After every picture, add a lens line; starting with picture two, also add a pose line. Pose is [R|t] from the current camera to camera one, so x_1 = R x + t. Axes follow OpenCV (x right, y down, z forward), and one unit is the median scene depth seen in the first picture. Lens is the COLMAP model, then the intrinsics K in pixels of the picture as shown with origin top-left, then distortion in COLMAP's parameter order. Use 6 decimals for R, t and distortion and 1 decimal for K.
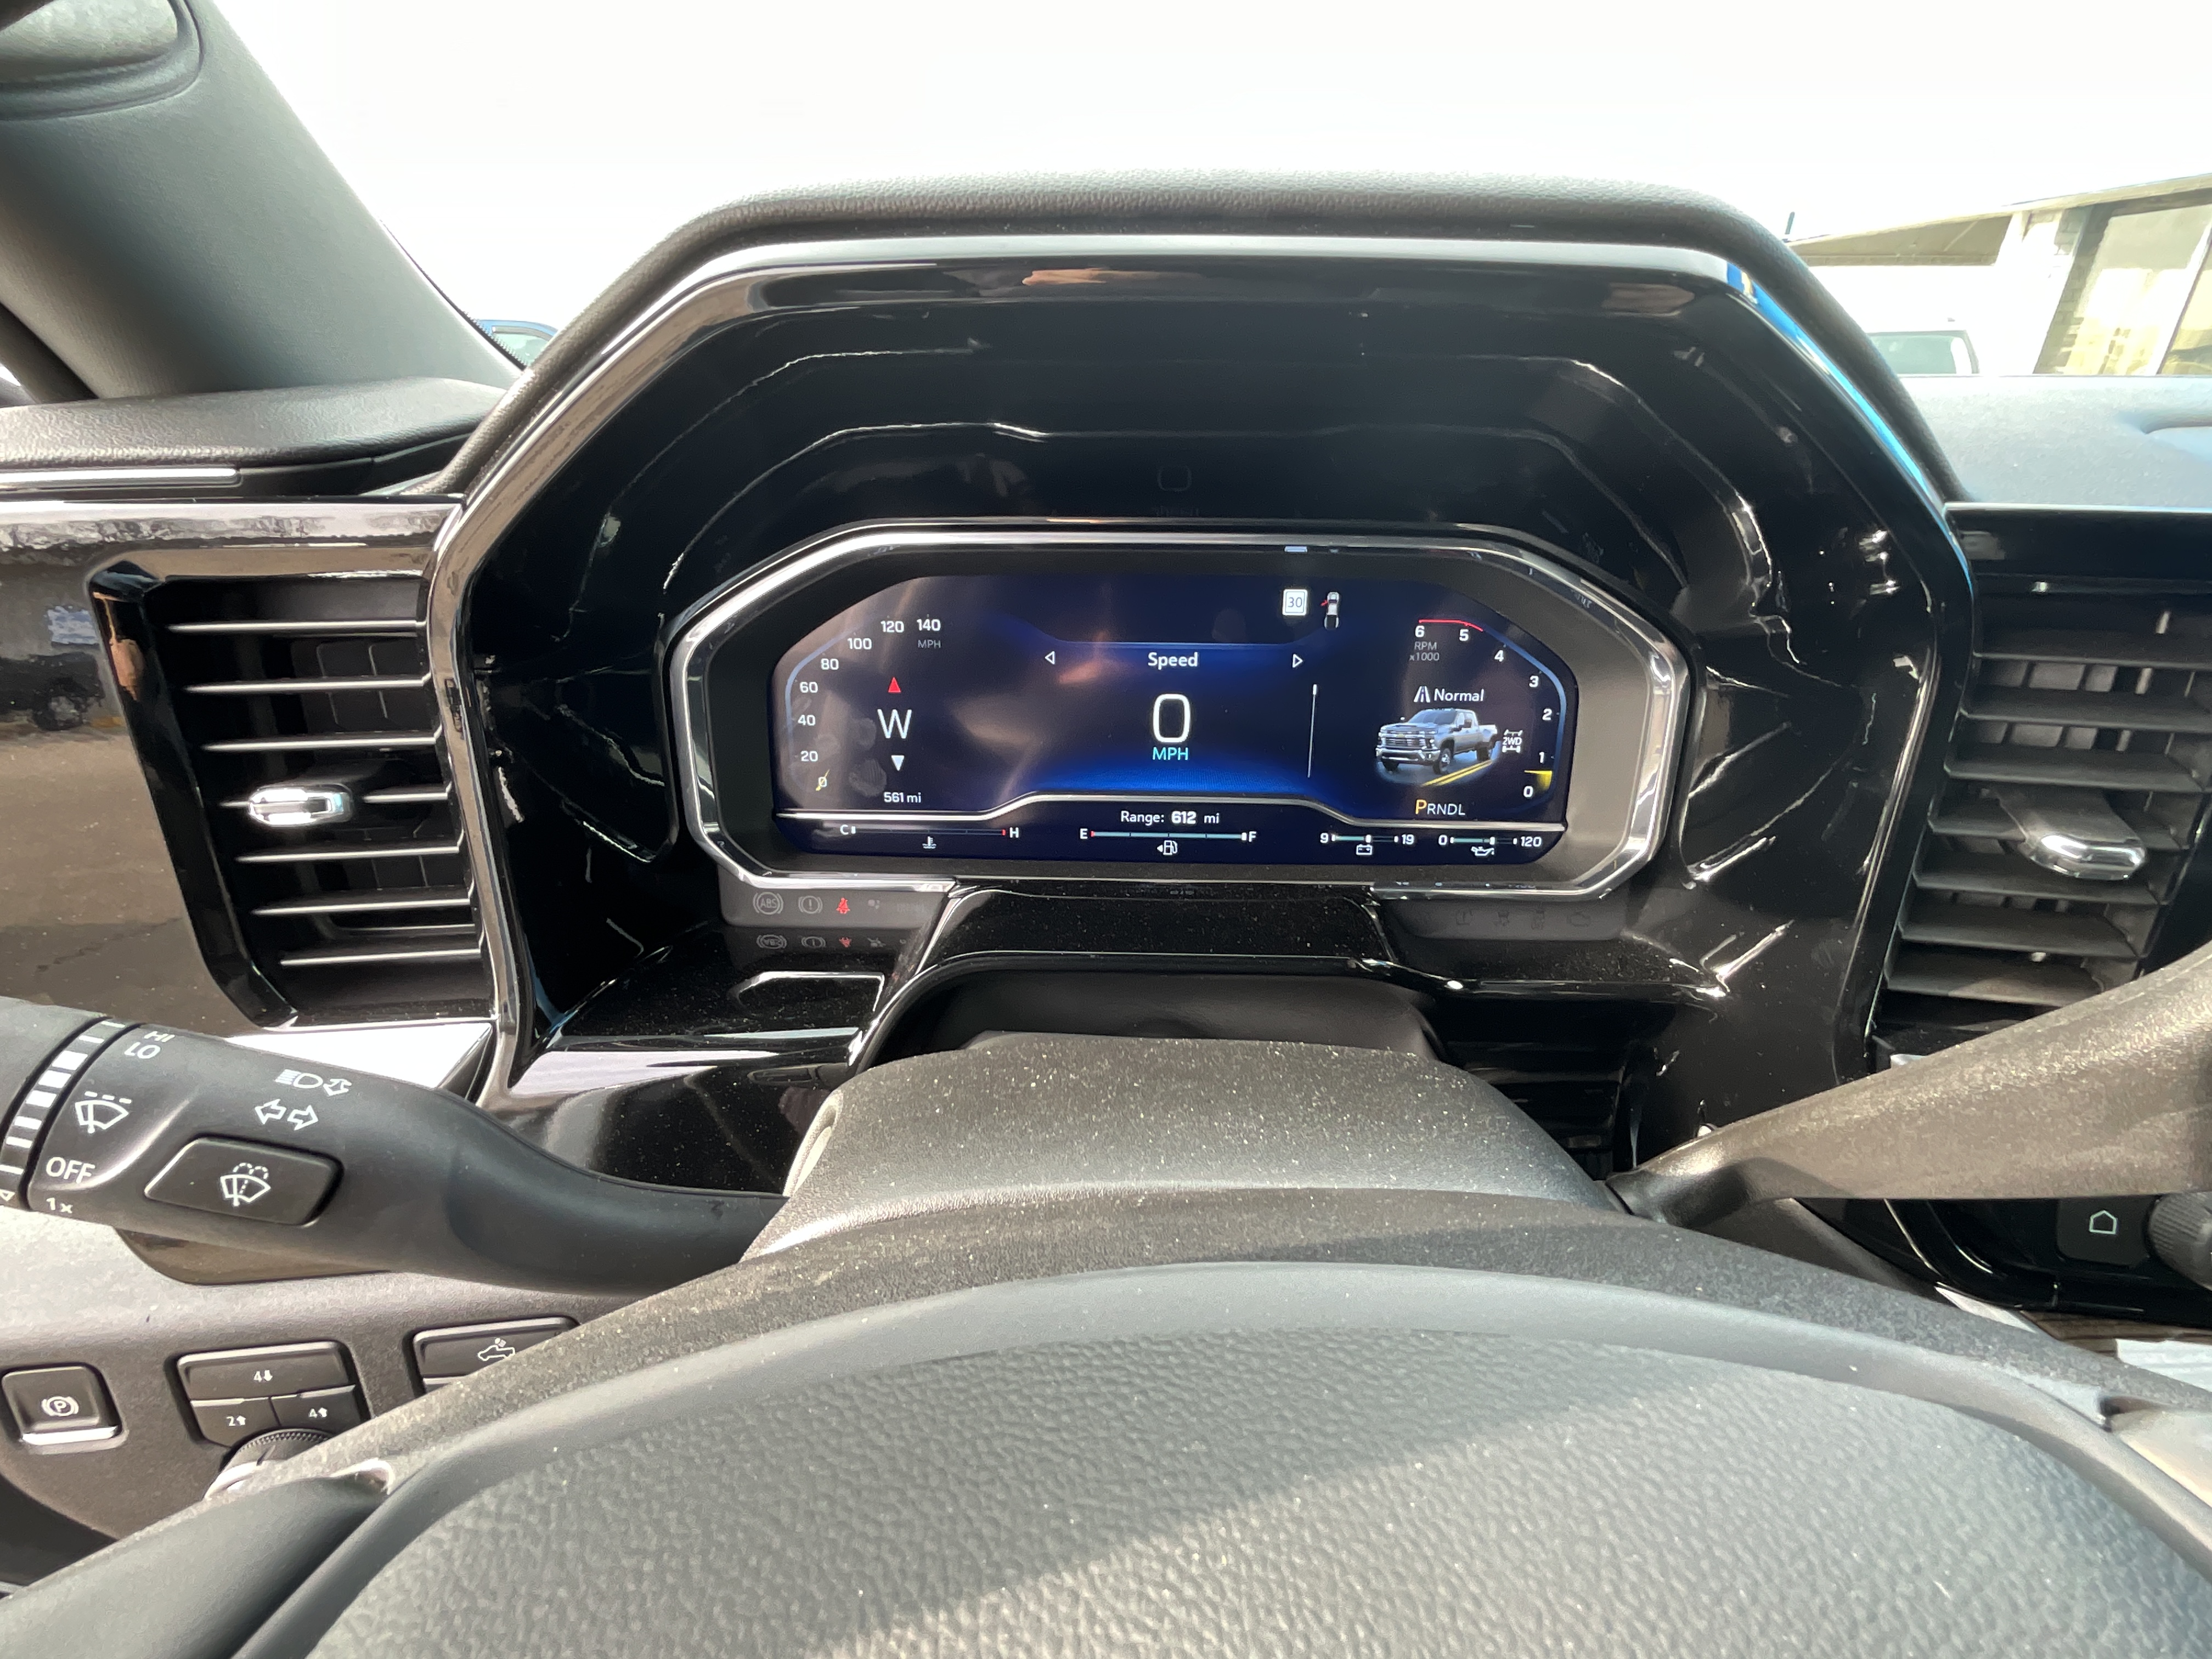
lens RADIAL K [[985.3, 0, 1116.4], [0, 985.3, 833.4], [0, 0, 1]] dist [0.004914, -0.003651]
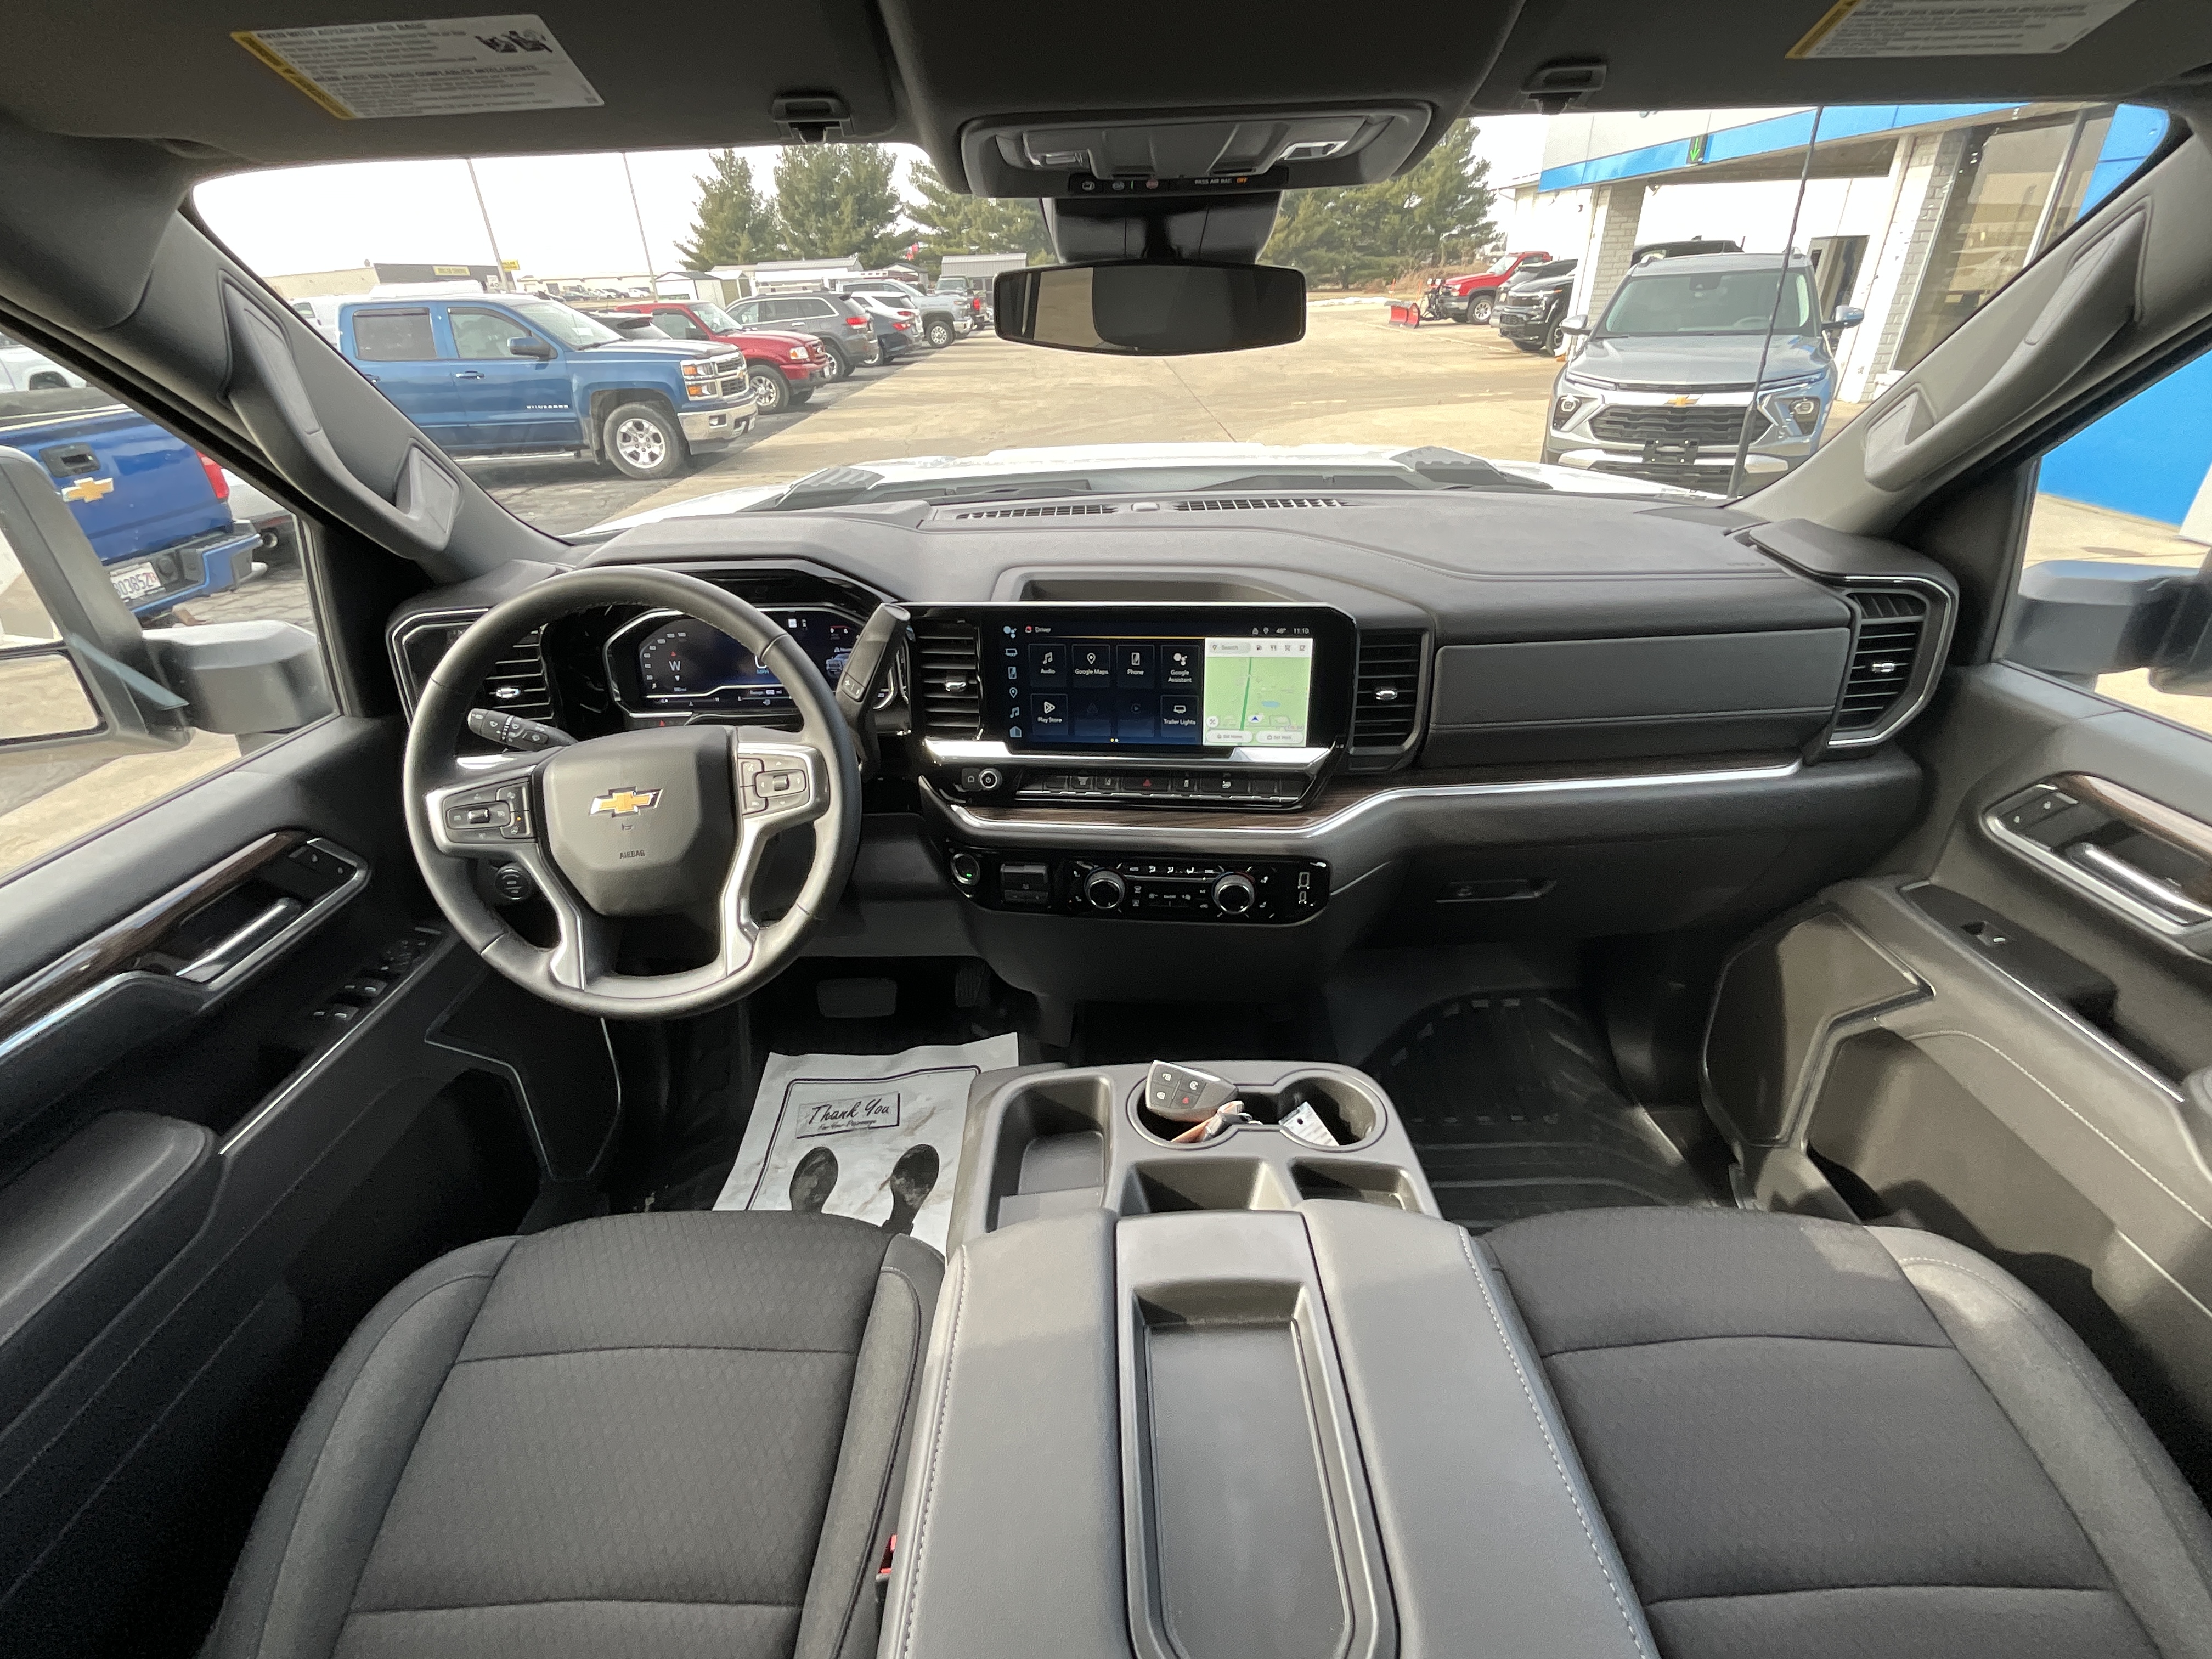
lens RADIAL K [[985.3, 0, 1098.4], [0, 985.3, 830.5], [0, 0, 1]] dist [0.004914, -0.003651]
pose [[0.999100, -0.042384, -0.001554, 0.962156], [0.042407, 0.997696, 0.052965, 0.263857], [-0.000694, -0.052983, 0.998595, -1.894722]]
